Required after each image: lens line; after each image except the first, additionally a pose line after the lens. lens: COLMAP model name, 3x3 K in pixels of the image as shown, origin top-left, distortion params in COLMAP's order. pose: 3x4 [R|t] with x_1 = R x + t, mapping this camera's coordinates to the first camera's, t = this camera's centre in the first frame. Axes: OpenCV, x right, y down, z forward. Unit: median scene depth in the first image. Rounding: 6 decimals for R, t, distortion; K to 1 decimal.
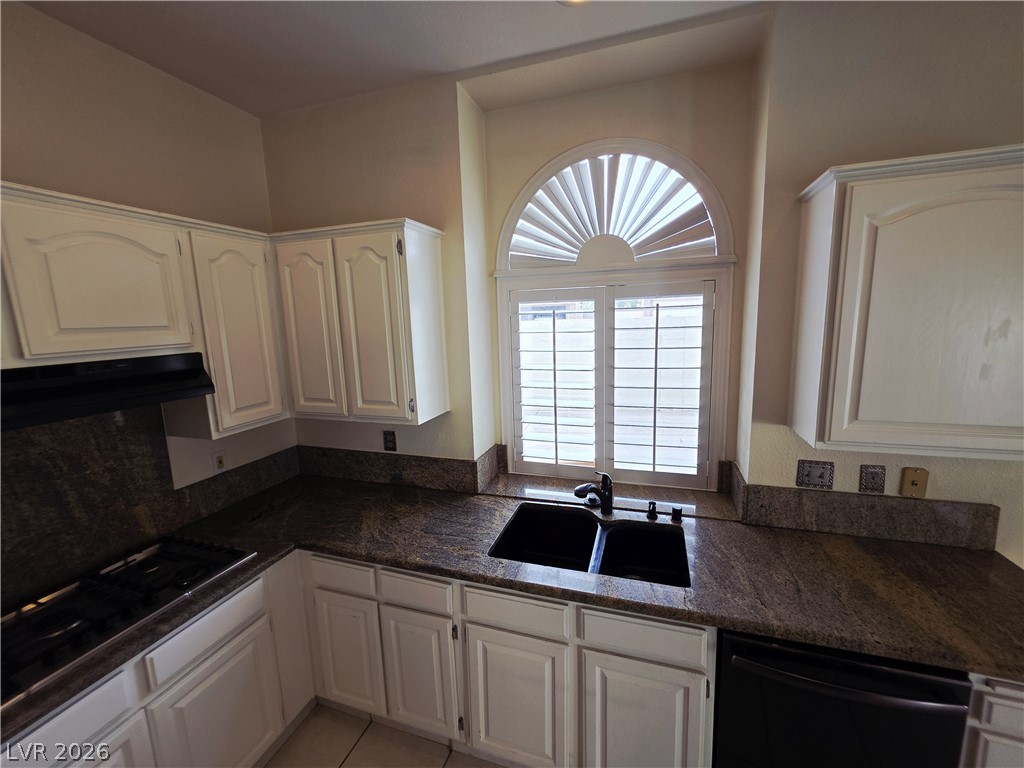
lens RADIAL K [[409.9, 0, 517.4], [0, 409.9, 381.6], [0, 0, 1]] dist [-0.000304, 0.000321]
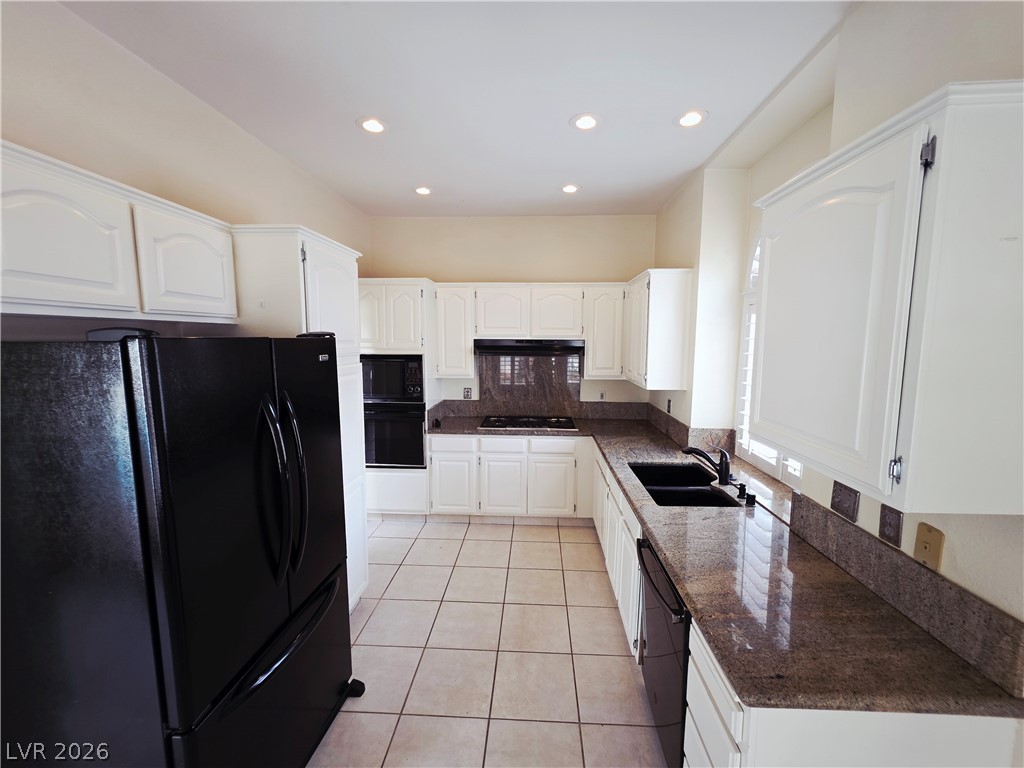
lens RADIAL K [[409.9, 0, 517.4], [0, 409.9, 381.6], [0, 0, 1]] dist [-0.000304, 0.000321]
pose [[0.261333, 0.136075, -0.955609, 1.357544], [-0.165174, 0.981715, 0.094622, 0.003778], [0.951011, 0.133114, 0.279031, 0.031436]]
